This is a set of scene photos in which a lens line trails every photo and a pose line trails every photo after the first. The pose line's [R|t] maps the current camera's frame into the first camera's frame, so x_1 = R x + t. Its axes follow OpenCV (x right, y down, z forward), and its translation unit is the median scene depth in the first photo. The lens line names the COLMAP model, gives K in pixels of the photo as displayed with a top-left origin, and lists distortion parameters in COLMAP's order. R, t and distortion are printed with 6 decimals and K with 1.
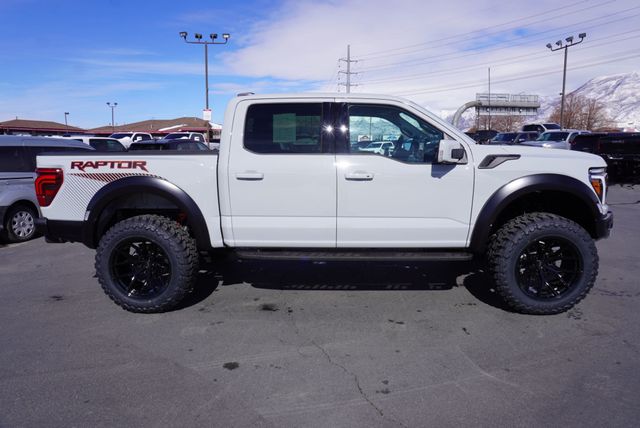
lens RADIAL K [[427.6, 0, 320.0], [0, 427.6, 214.0], [0, 0, 1]] dist [-0.012761, 0.002444]
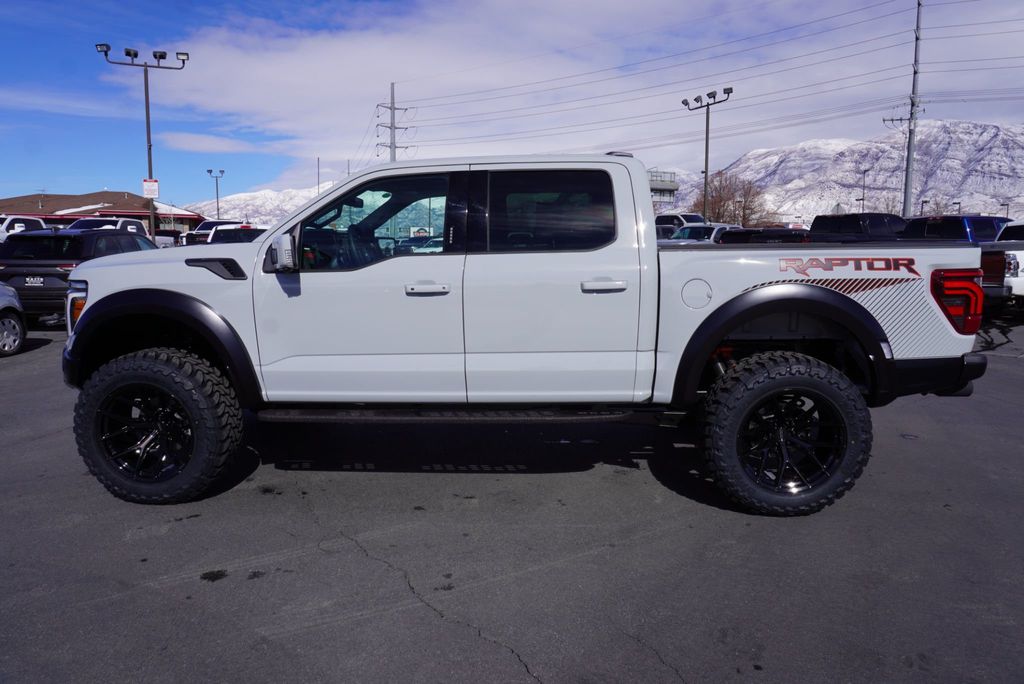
lens RADIAL K [[689.2, 0, 508.6], [0, 689.2, 345.3], [0, 0, 1]] dist [-0.052717, 0.060127]
pose [[0.974531, -0.022325, 0.223140, 0.003496], [0.025033, 0.999643, -0.009311, 0.013216], [-0.222853, 0.014659, 0.974742, -0.064490]]
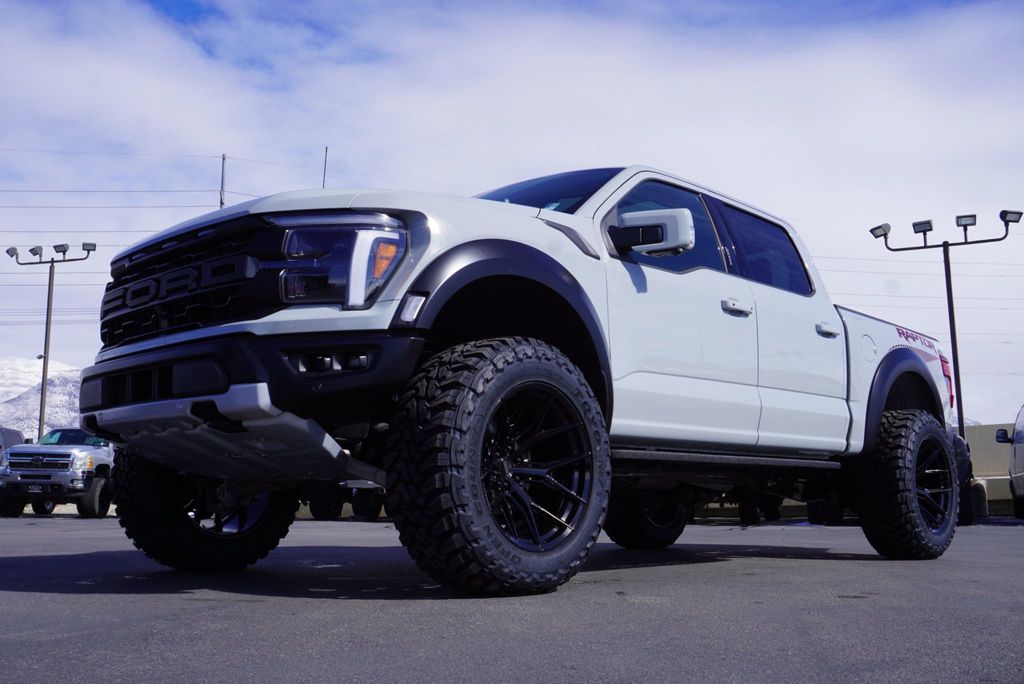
lens RADIAL K [[1013.8, 0, 510.9], [0, 1013.8, 338.8], [0, 0, 1]] dist [0.004732, 0.013305]
pose [[0.444894, 0.163869, 0.880463, -0.757682], [0.132964, 0.960136, -0.245884, 0.160142], [-0.885658, 0.226462, 0.405371, 0.425640]]
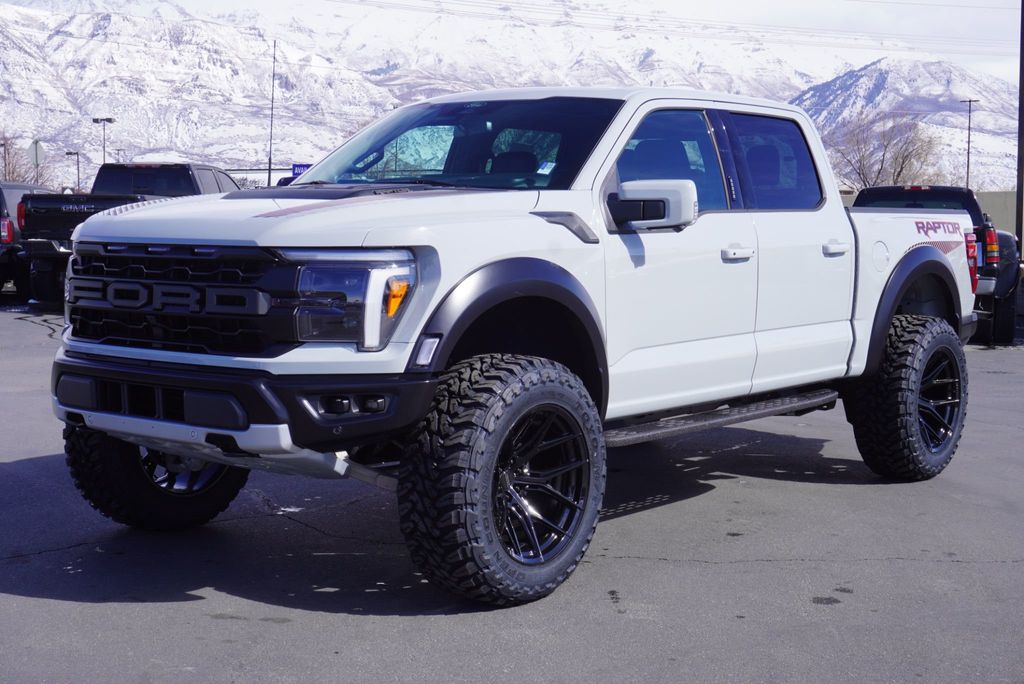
lens RADIAL K [[1496.3, 0, 512.0], [0, 1496.3, 342.0], [0, 0, 1]] dist [0.038890, 0.071401]
pose [[0.372348, -0.053329, 0.926560, -1.072995], [0.128458, 0.991700, 0.005456, -0.010725], [-0.919160, 0.116992, 0.376108, 0.328479]]
